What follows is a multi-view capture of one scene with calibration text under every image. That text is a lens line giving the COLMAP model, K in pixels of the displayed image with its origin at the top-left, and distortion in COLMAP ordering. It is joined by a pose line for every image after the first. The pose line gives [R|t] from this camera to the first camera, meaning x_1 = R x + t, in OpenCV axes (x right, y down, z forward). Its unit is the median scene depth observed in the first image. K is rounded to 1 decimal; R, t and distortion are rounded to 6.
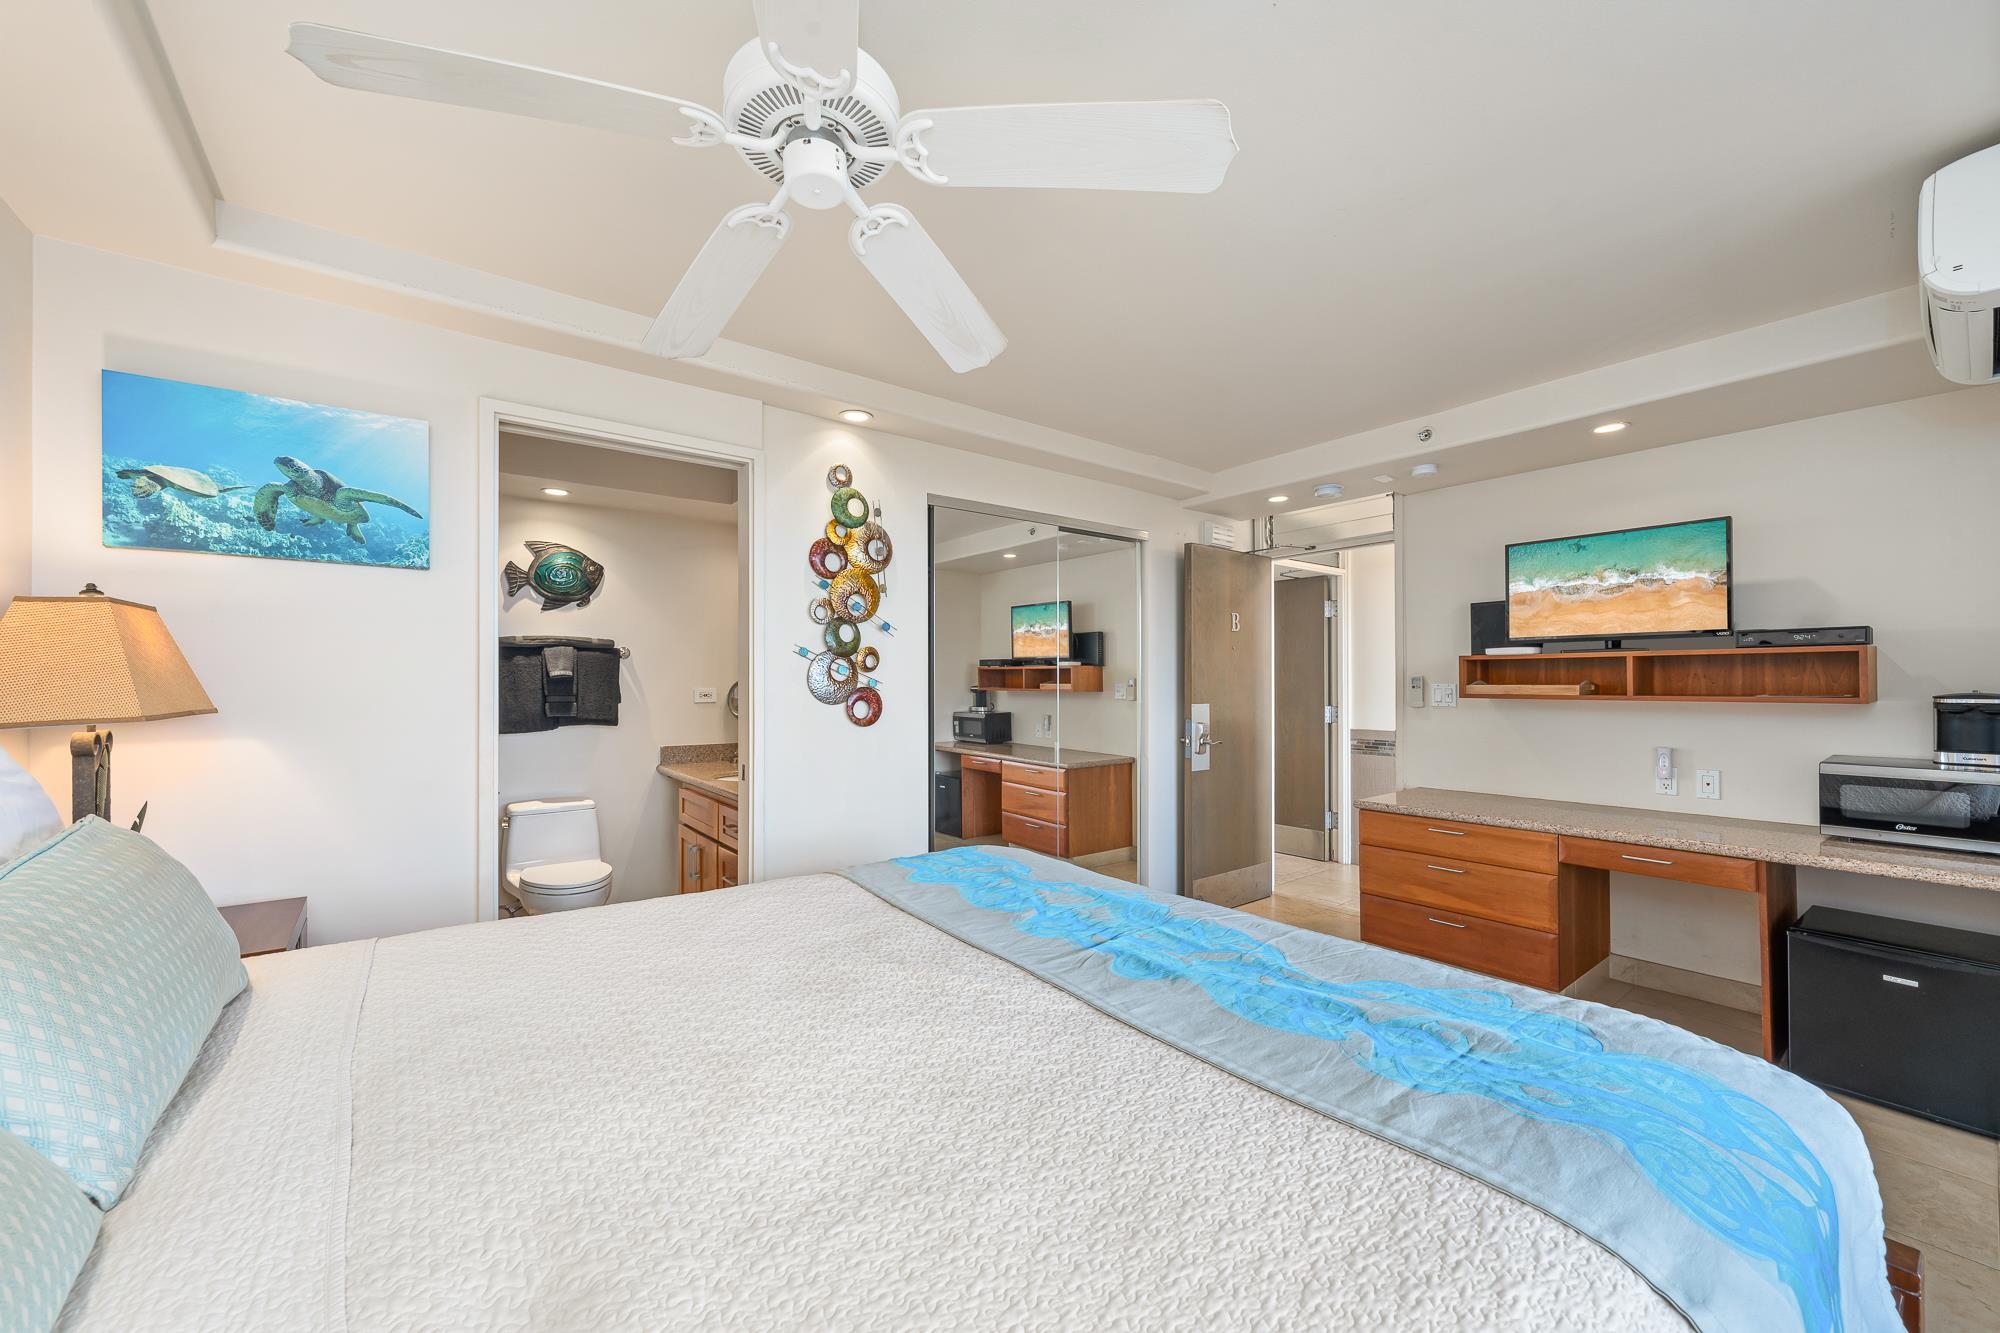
lens RADIAL K [[749.2, 0, 1006.6], [0, 749.2, 656.8], [0, 0, 1]] dist [0.000309, -0.000079]
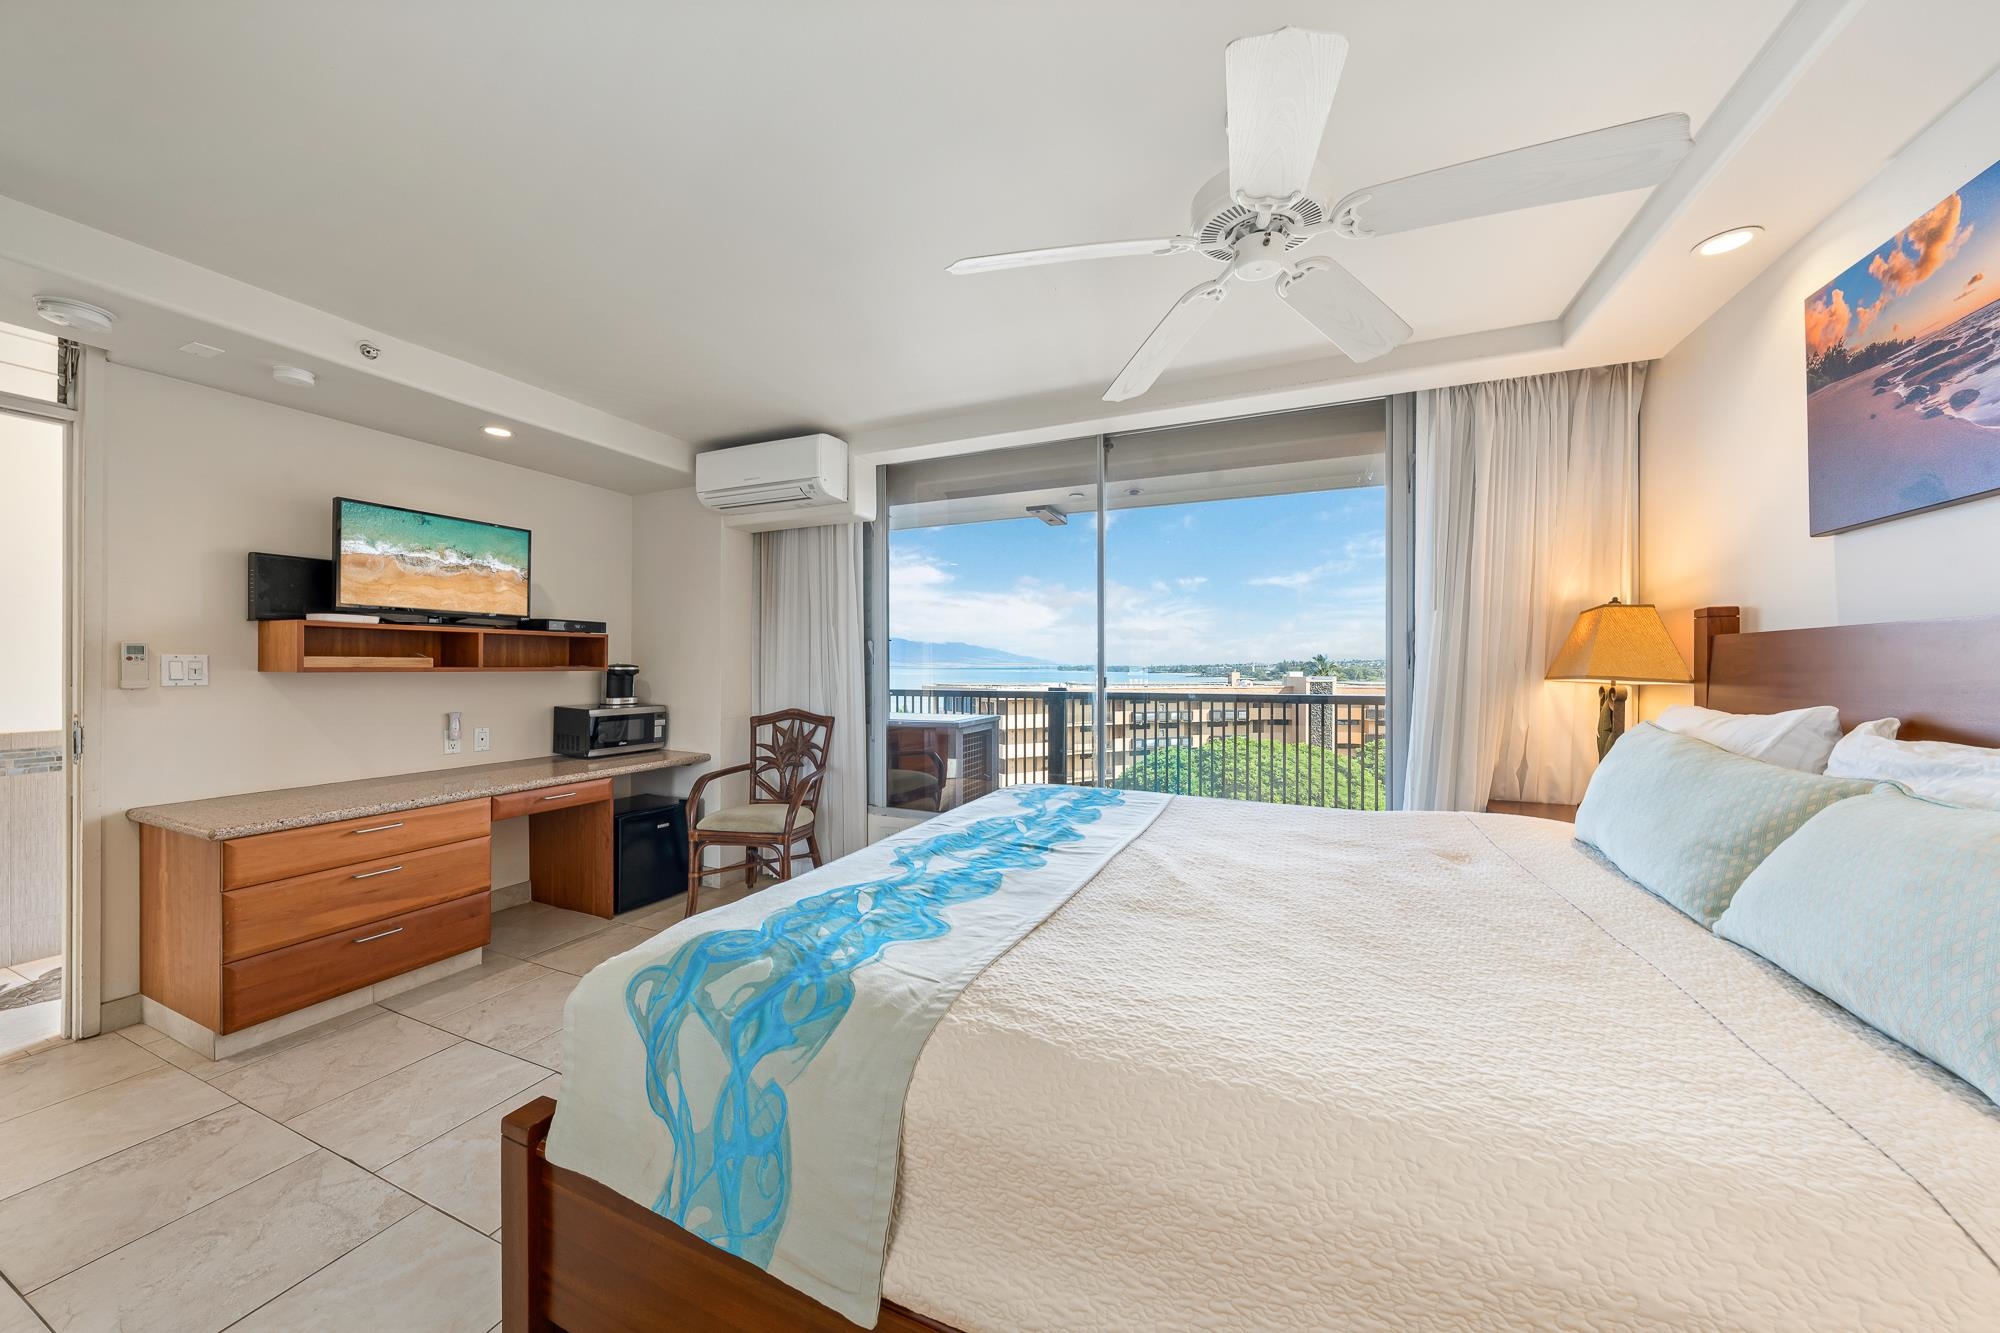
lens RADIAL K [[686.2, 0, 991.2], [0, 686.2, 679.3], [0, 0, 1]] dist [0.000313, -0.000076]
pose [[-0.459305, -0.019662, 0.888061, -0.433860], [-0.031142, 0.999497, 0.006022, 0.040149], [-0.887733, -0.024890, -0.459686, 0.784680]]
